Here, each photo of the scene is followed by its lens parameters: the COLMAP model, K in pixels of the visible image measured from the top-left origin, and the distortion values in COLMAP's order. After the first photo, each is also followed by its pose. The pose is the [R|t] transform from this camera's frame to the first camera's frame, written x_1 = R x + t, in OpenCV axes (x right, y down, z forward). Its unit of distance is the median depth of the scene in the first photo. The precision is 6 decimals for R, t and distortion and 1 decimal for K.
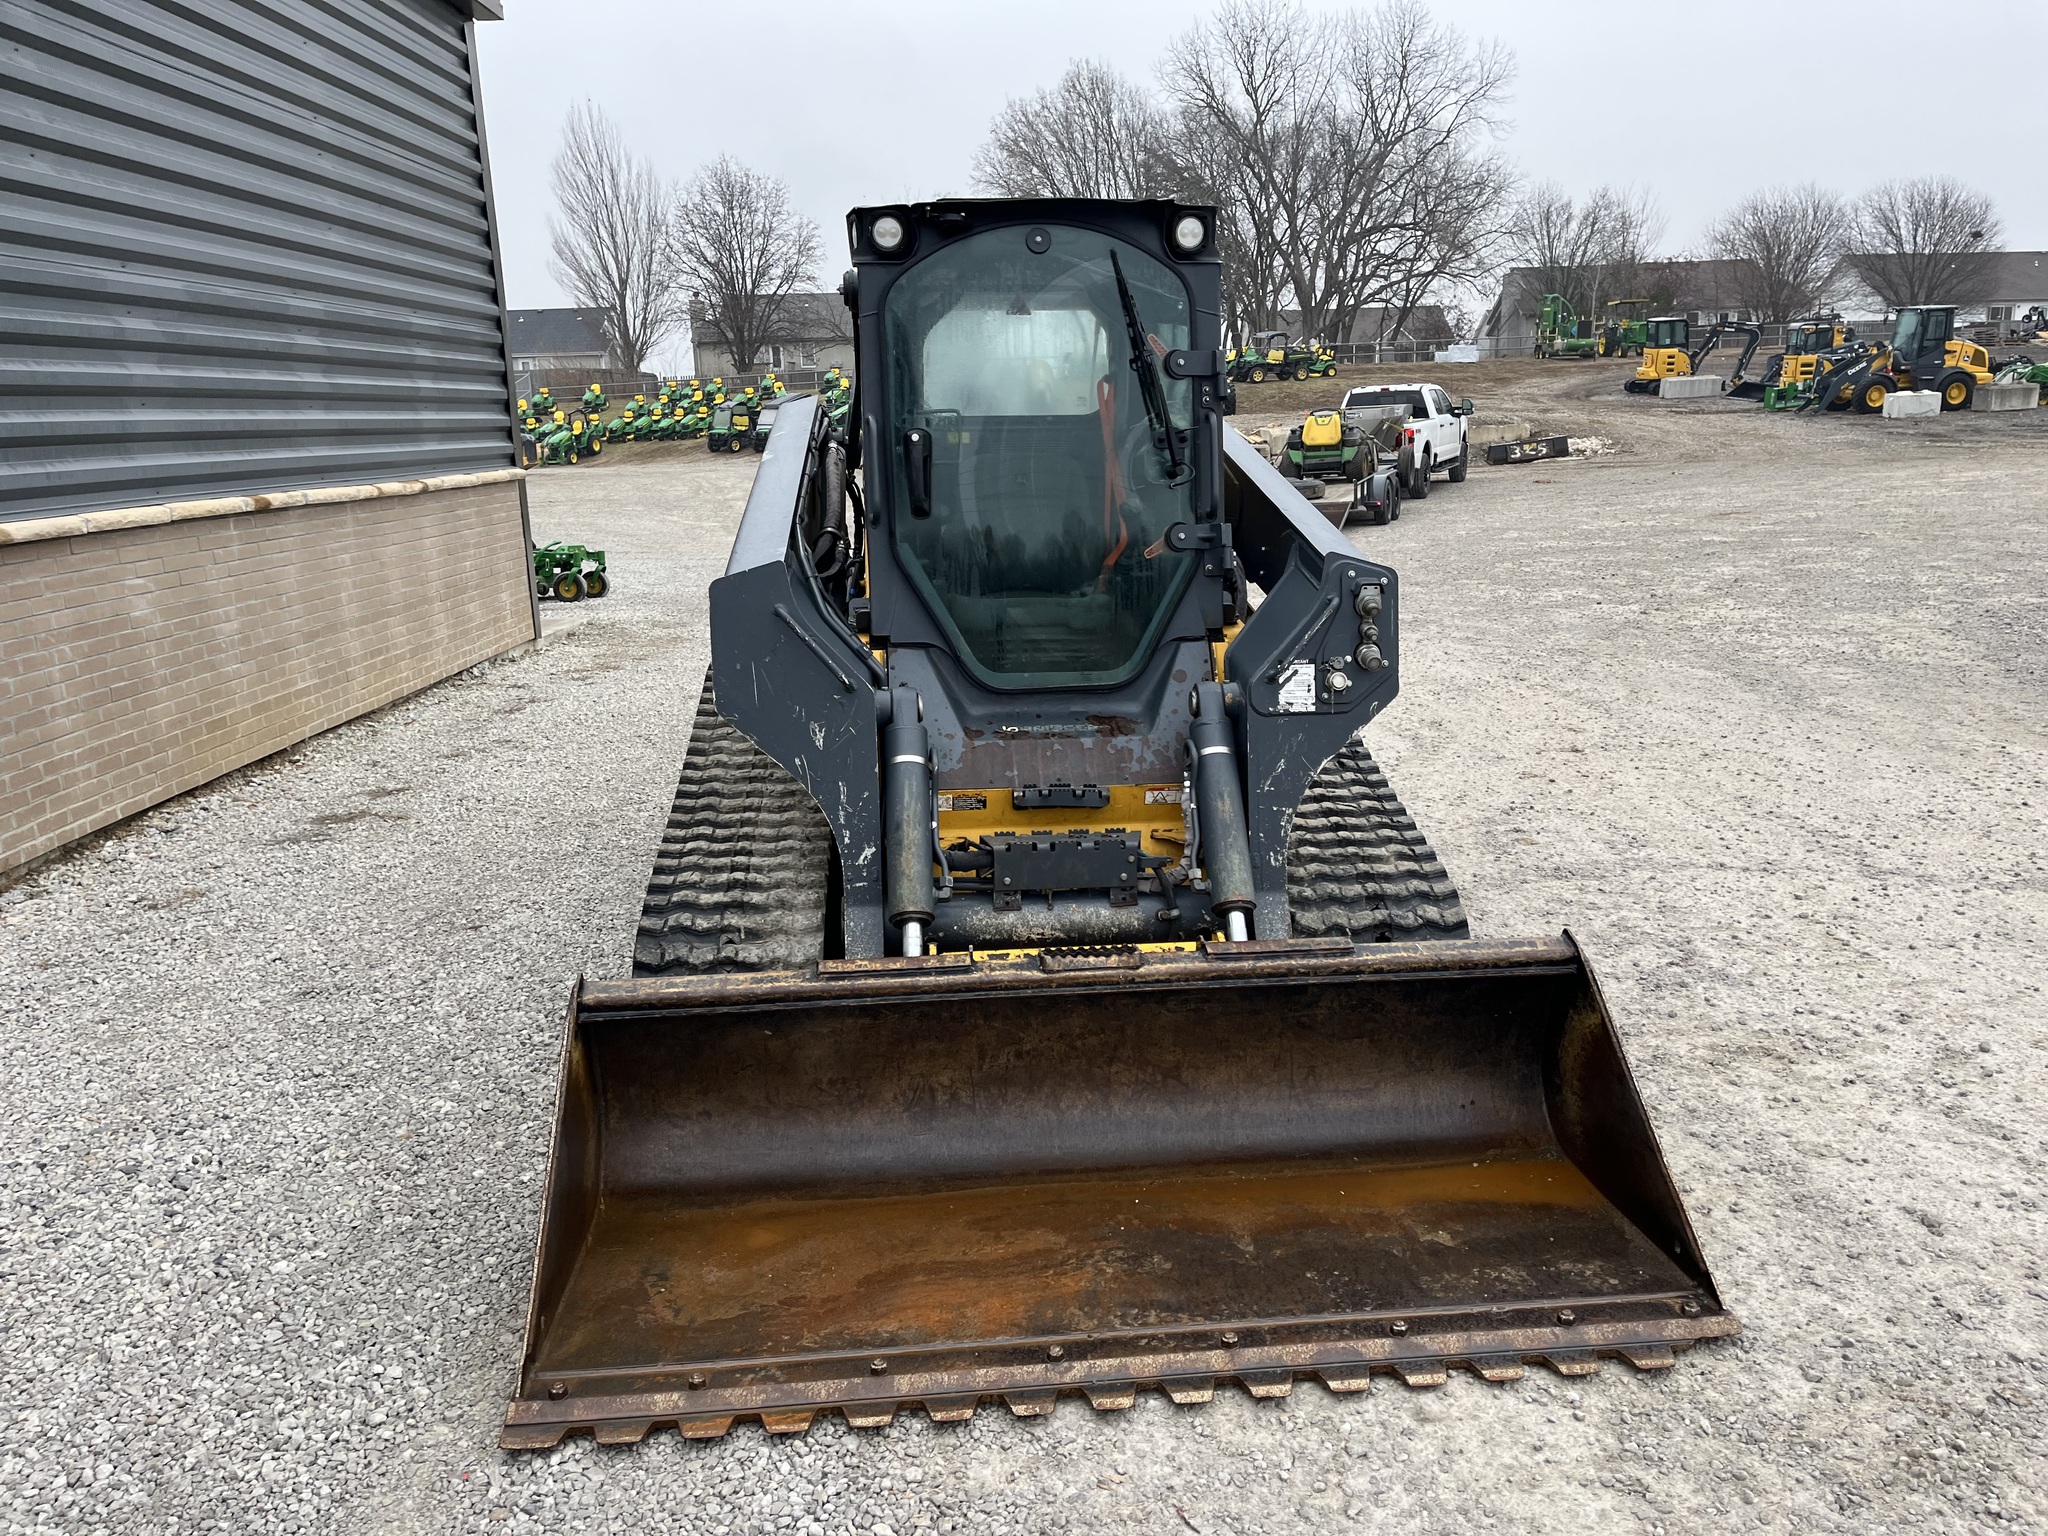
lens RADIAL K [[1543.9, 0, 1042.3], [0, 1543.9, 771.3], [0, 0, 1]] dist [0.079230, -0.105988]
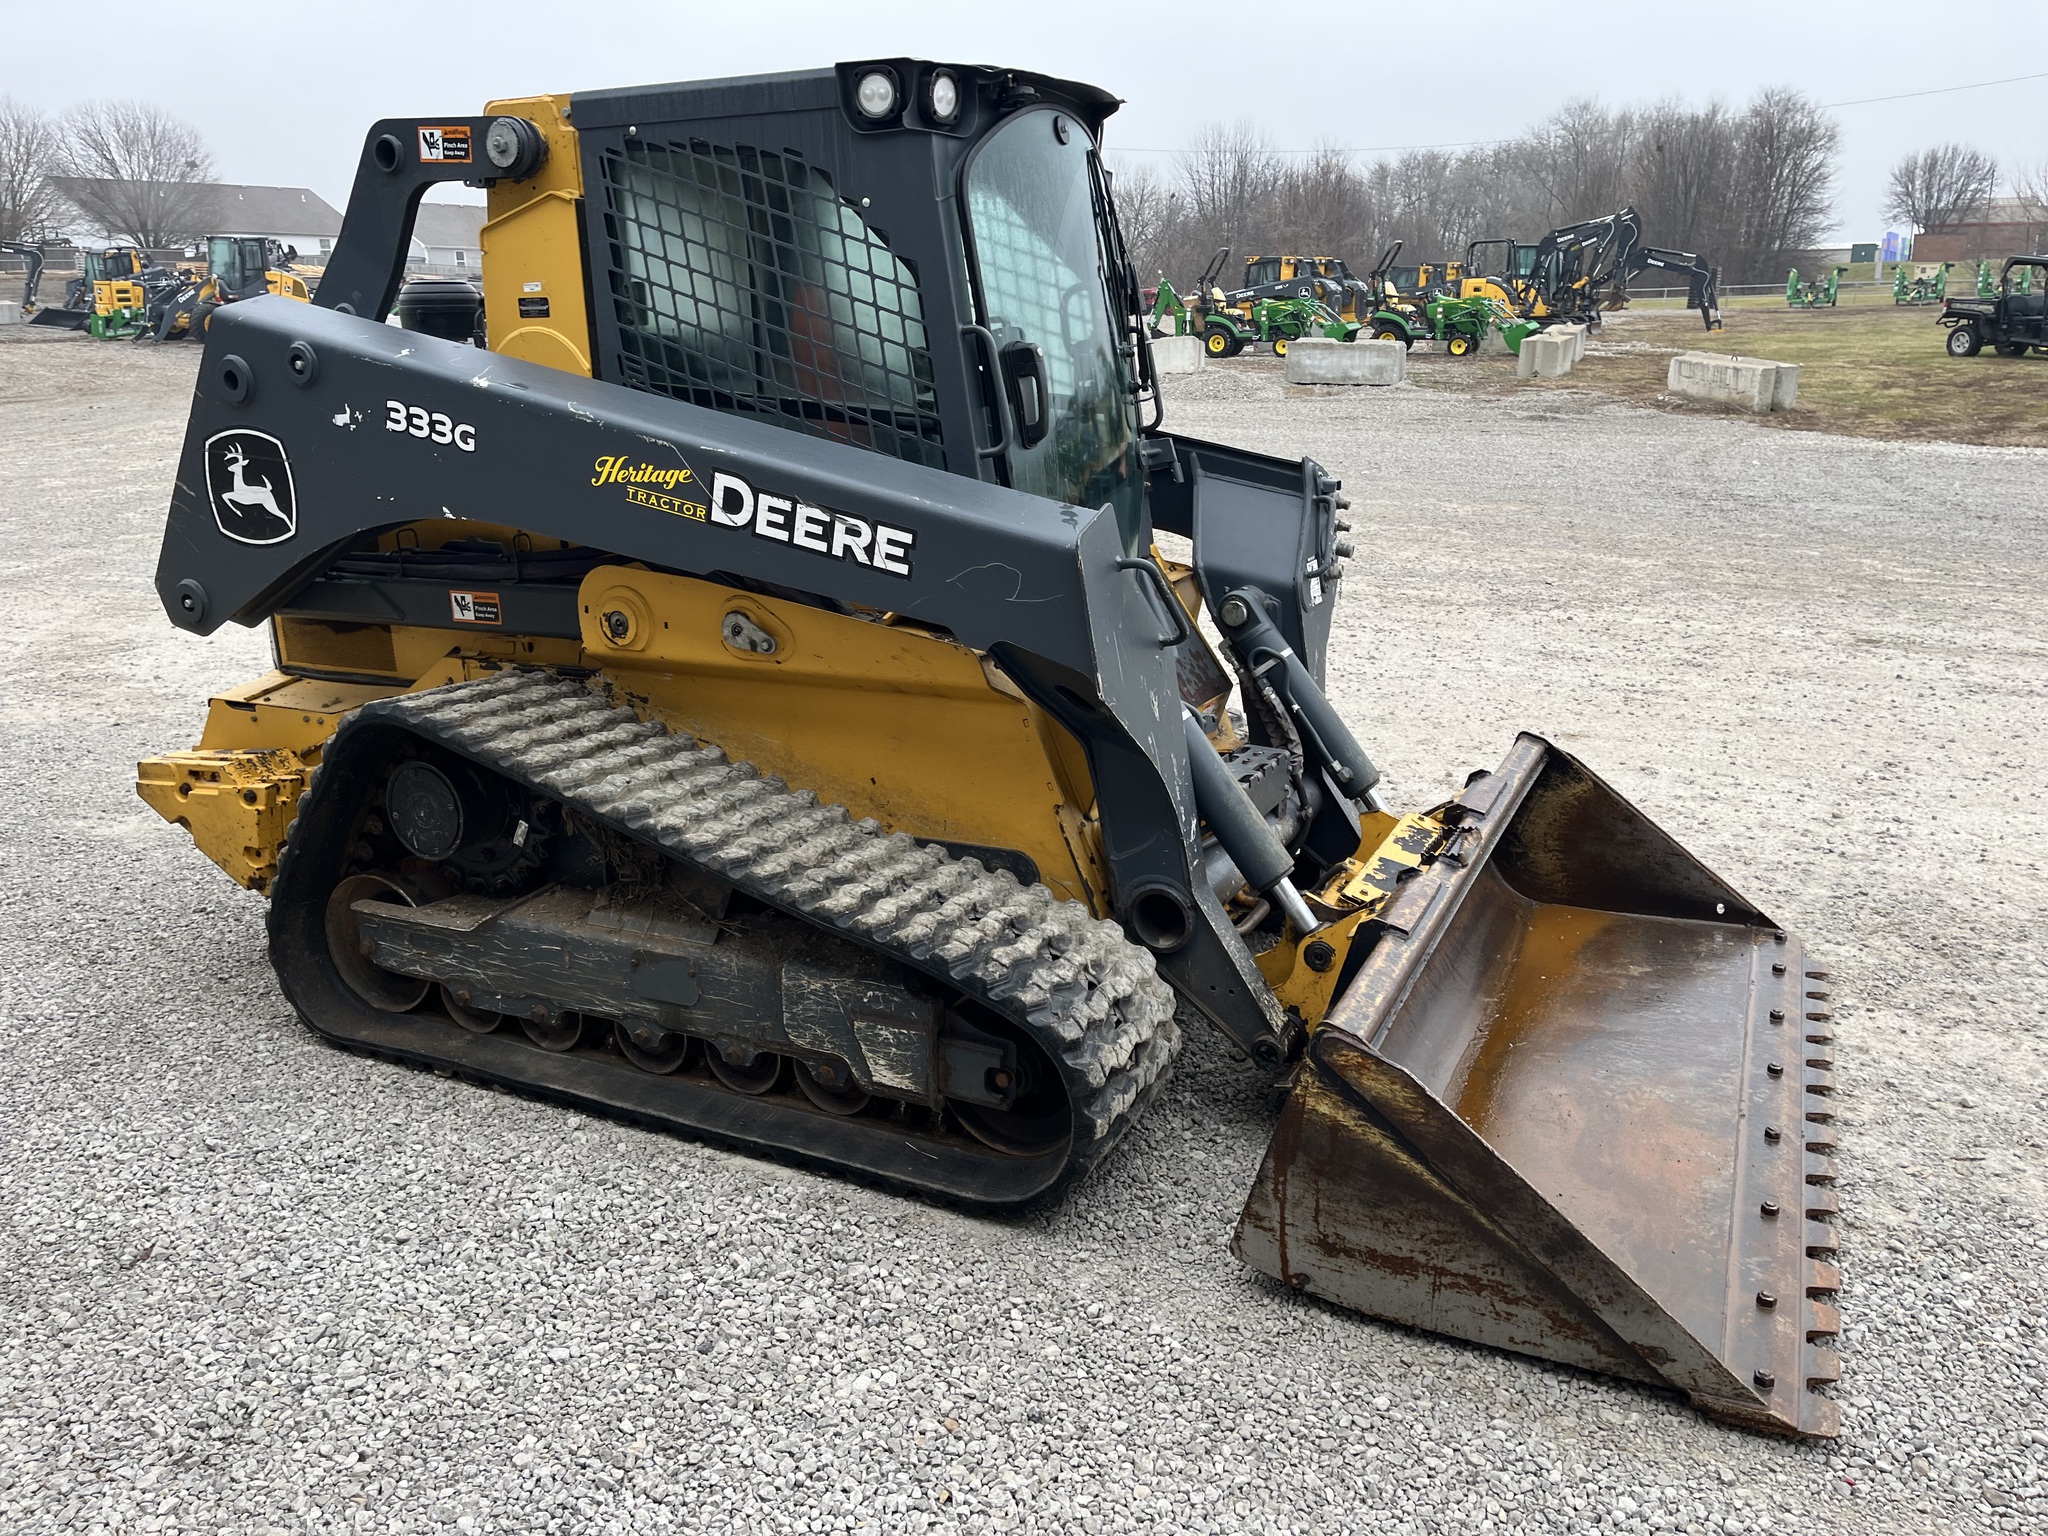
lens RADIAL K [[1543.9, 0, 1041.9], [0, 1543.9, 756.0], [0, 0, 1]] dist [0.079230, -0.105988]
pose [[0.515106, -0.218132, 0.828906, -0.851887], [0.191428, 0.971925, 0.136810, -0.119727], [-0.835477, 0.088204, 0.542401, 0.573894]]
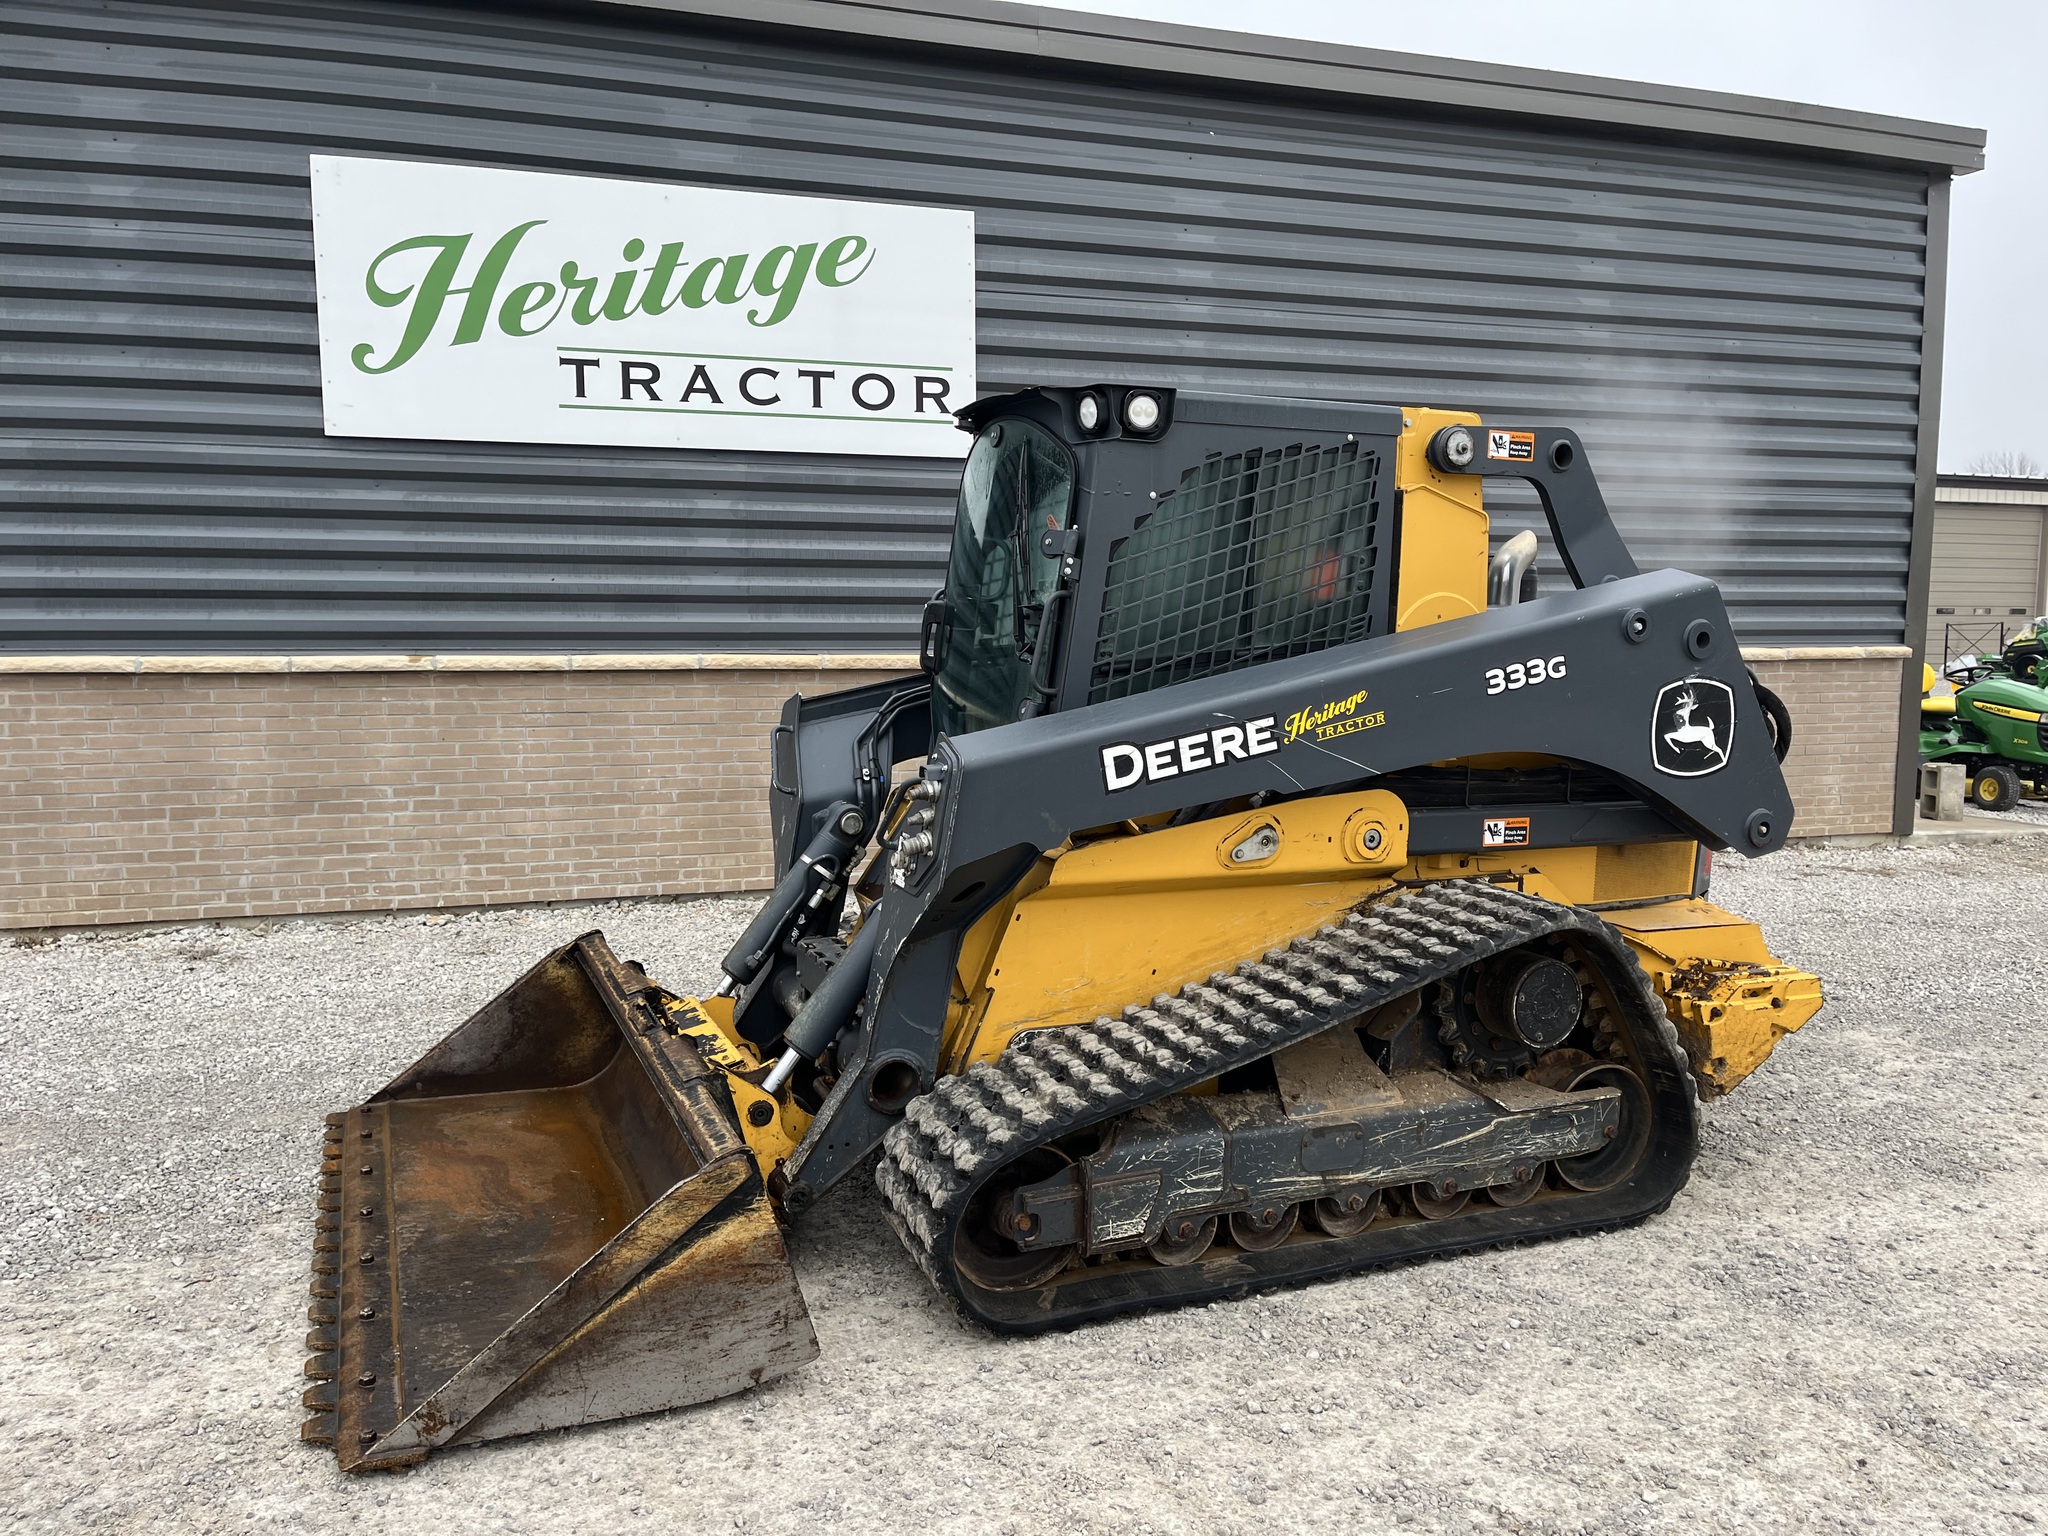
lens RADIAL K [[1542.6, 0, 1044.1], [0, 1542.6, 772.2], [0, 0, 1]] dist [0.073114, -0.092633]
pose [[0.304982, 0.127530, -0.943781, 1.103828], [-0.225313, 0.972522, 0.058605, -0.185615], [0.925322, 0.194772, 0.325336, 0.739364]]
